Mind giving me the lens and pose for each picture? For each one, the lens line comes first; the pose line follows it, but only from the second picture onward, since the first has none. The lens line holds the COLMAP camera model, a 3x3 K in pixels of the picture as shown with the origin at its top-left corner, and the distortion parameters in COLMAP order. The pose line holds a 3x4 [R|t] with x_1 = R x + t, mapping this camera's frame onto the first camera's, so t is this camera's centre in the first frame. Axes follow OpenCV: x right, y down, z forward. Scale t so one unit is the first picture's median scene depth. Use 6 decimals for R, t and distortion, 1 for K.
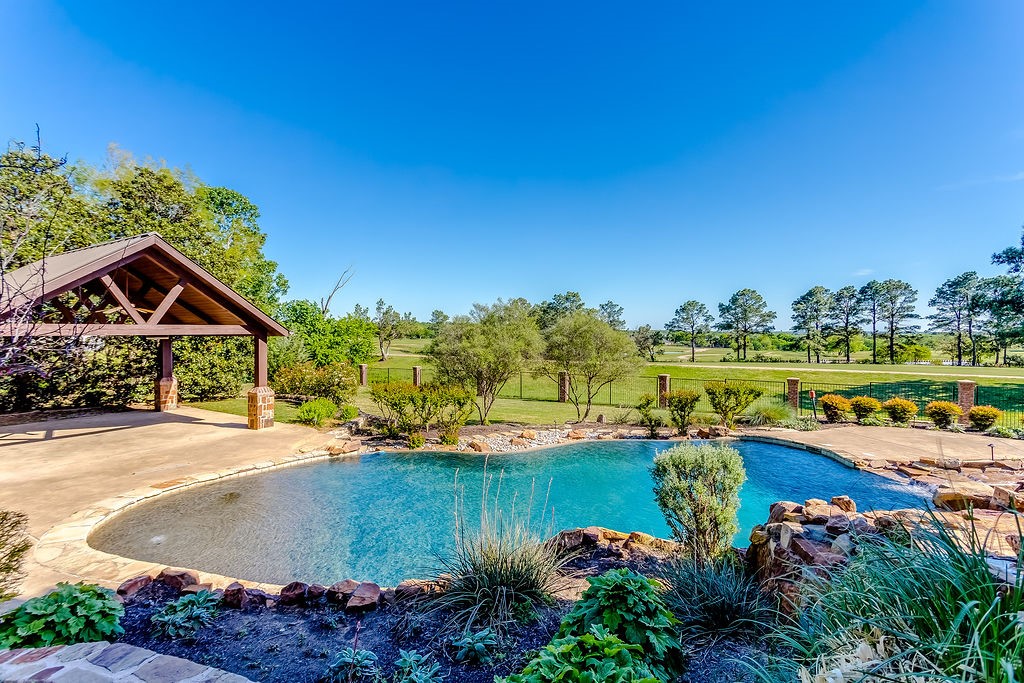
lens RADIAL K [[478.6, 0, 509.5], [0, 478.6, 339.2], [0, 0, 1]] dist [-0.000519, -0.000460]
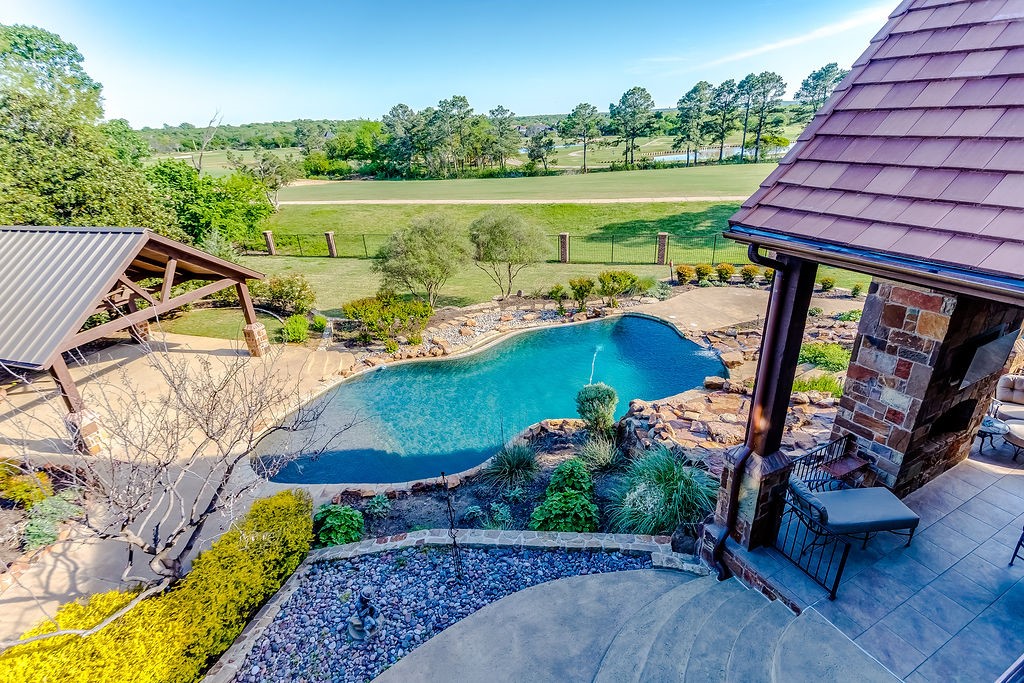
lens RADIAL K [[497.0, 0, 512.0], [0, 497.0, 341.5], [0, 0, 1]] dist [0.000650, 0.000670]
pose [[0.970804, -0.142176, 0.193199, -0.043264], [0.054135, 0.914494, 0.400962, -0.104612], [-0.233686, -0.378796, 0.895491, -0.094132]]
